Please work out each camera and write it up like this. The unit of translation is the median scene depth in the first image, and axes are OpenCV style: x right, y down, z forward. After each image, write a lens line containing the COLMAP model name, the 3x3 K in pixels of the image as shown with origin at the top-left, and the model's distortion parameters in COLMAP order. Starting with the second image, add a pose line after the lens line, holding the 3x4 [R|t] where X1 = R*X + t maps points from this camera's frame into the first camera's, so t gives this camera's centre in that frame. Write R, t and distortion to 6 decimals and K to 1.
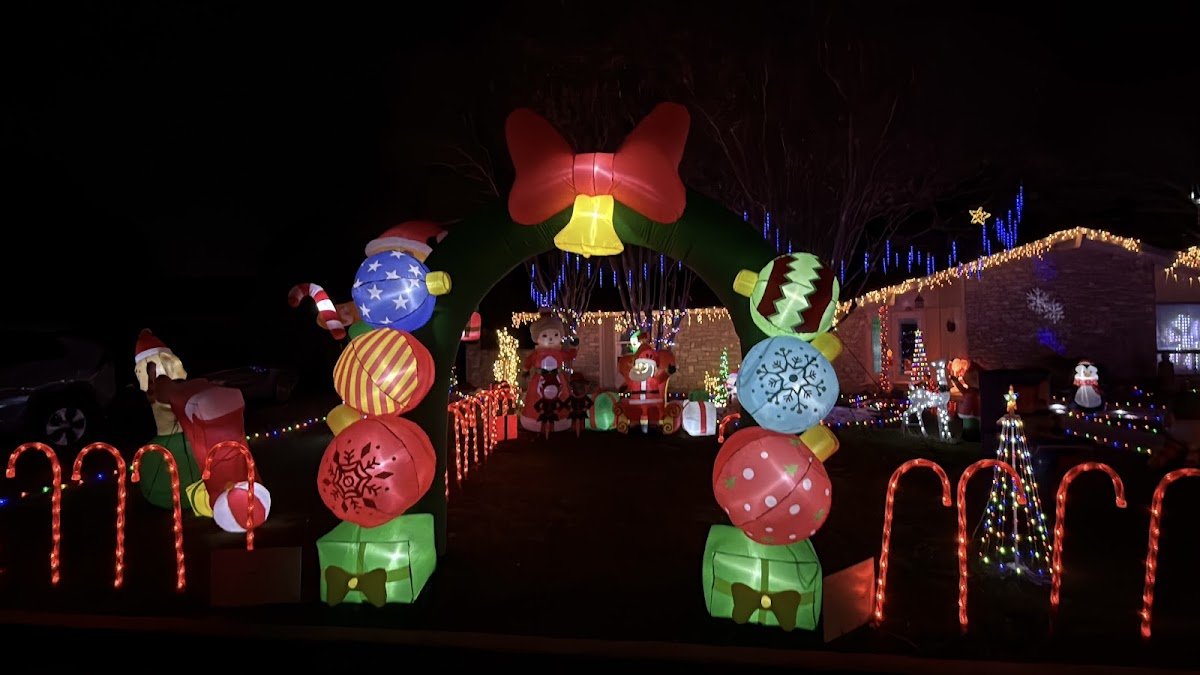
lens RADIAL K [[477.7, 0, 600.0], [0, 477.7, 337.5], [0, 0, 1]] dist [-0.001118, -0.000222]
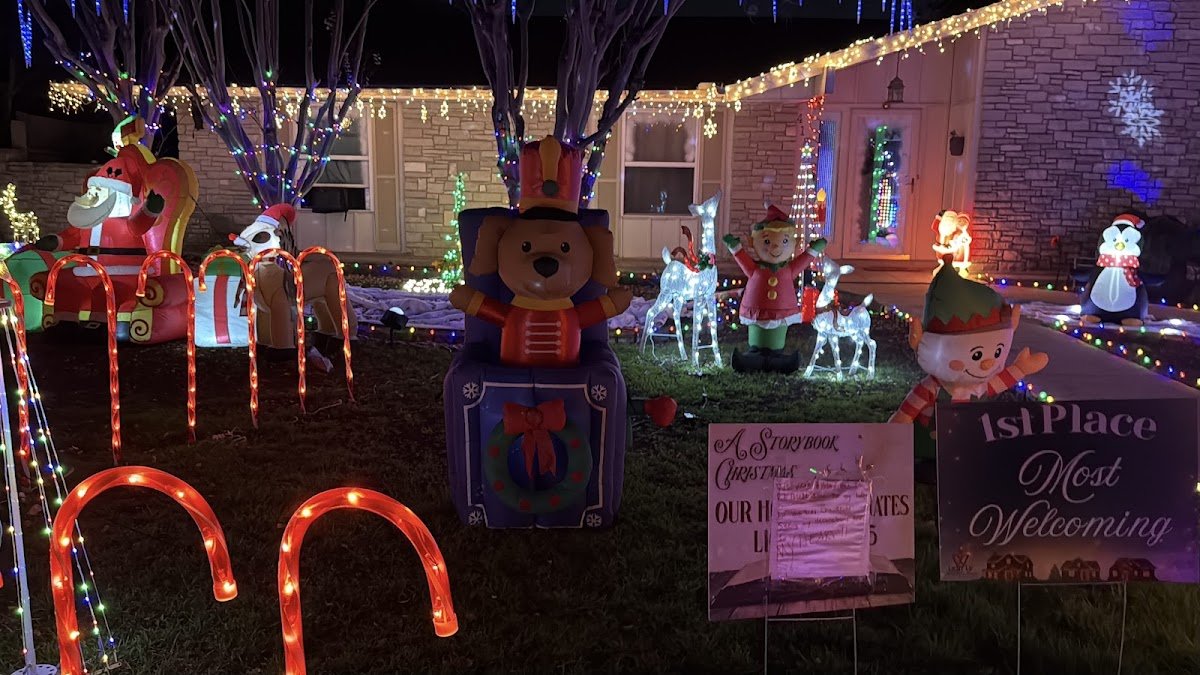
lens RADIAL K [[837.9, 0, 600.0], [0, 837.9, 337.5], [0, 0, 1]] dist [0.028543, -0.001316]
pose [[0.999234, 0.027694, 0.027637, 0.462651], [-0.032651, 0.979446, 0.199045, 0.015077], [-0.021556, -0.199795, 0.979601, 0.144264]]
